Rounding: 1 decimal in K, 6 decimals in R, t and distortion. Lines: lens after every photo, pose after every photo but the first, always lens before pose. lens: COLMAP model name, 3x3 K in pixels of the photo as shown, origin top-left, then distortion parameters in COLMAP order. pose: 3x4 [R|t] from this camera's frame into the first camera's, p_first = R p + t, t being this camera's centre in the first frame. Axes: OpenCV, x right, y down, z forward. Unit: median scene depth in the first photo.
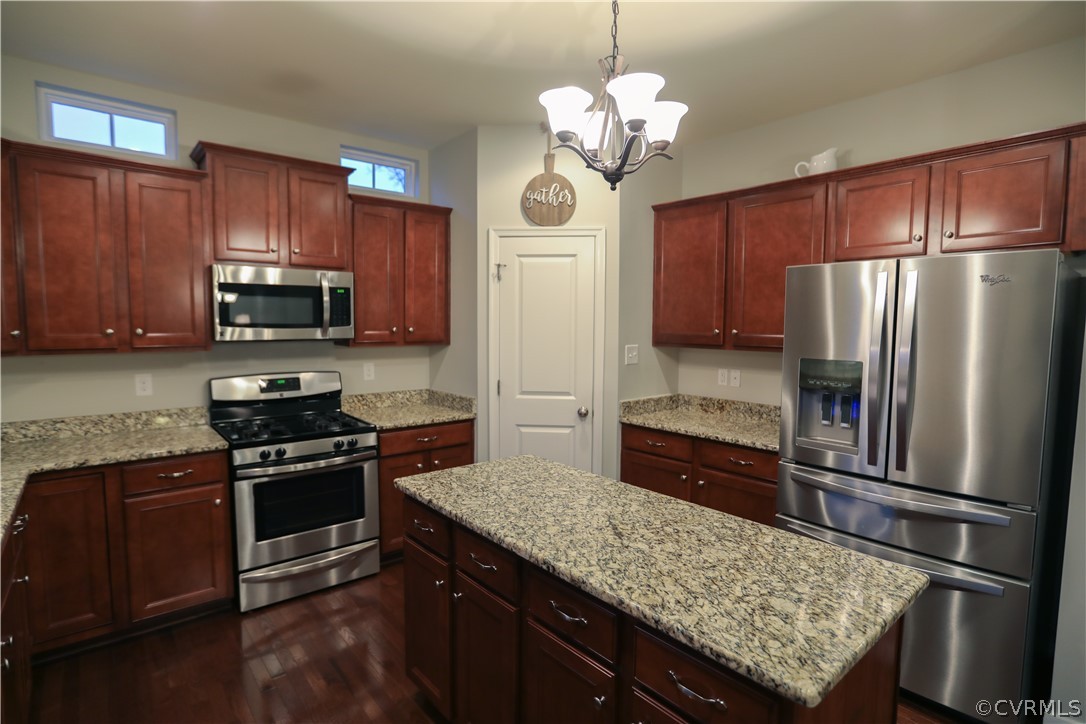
lens RADIAL K [[539.3, 0, 543.0], [0, 539.3, 362.0], [0, 0, 1]] dist [-0.061770, 0.035944]
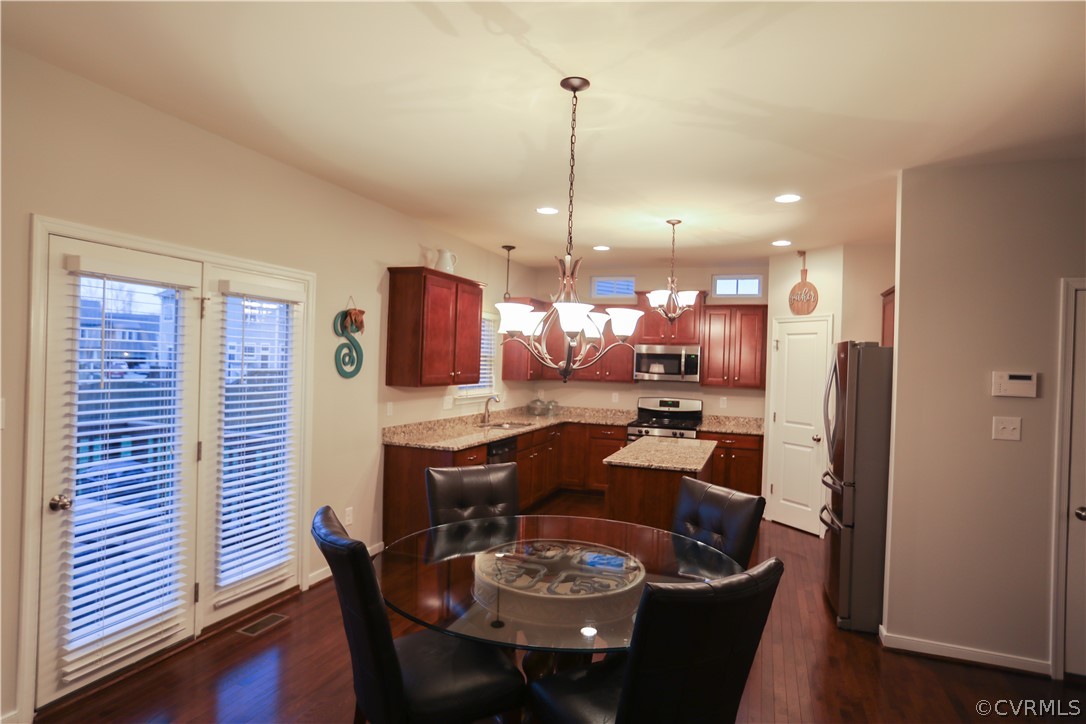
lens RADIAL K [[610.7, 0, 543.0], [0, 610.7, 362.0], [0, 0, 1]] dist [-0.065543, 0.000253]
pose [[0.508444, 0.012343, -0.861007, 1.260218], [-0.095984, 0.994478, -0.042424, 0.031129], [0.855729, 0.104213, 0.506821, -0.569149]]
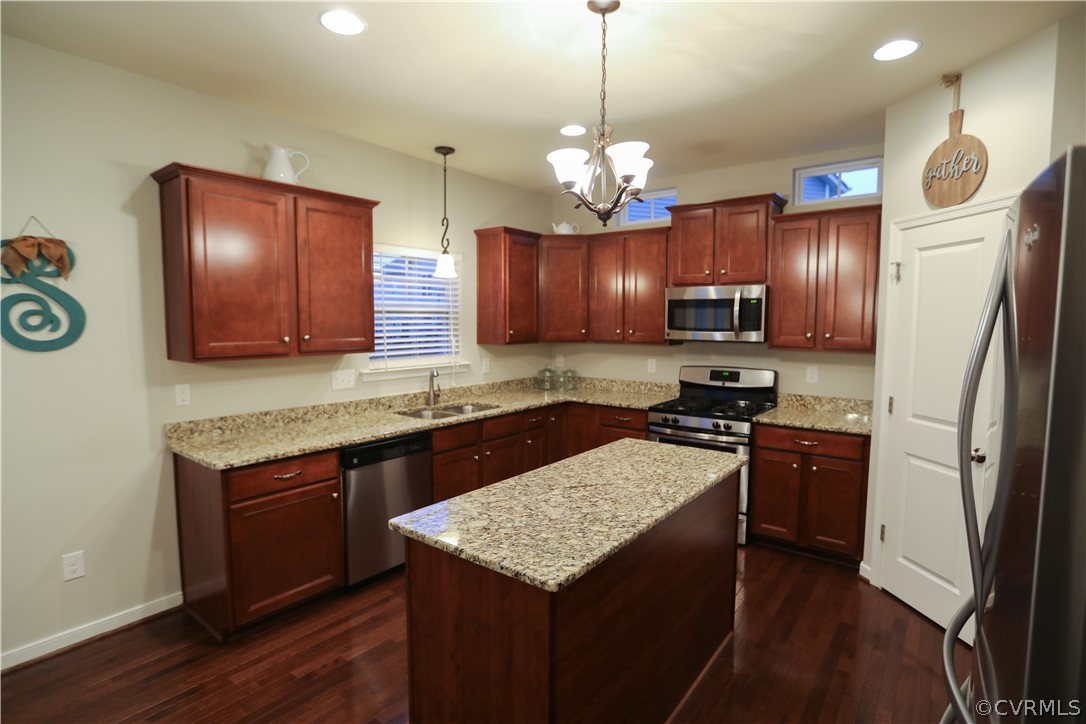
lens RADIAL K [[539.3, 0, 543.0], [0, 539.3, 362.0], [0, 0, 1]] dist [-0.061770, 0.035944]
pose [[0.221353, 0.069809, -0.972692, 0.705403], [-0.076552, 0.995600, 0.054033, -0.028402], [0.972184, 0.062502, 0.225724, 0.302033]]
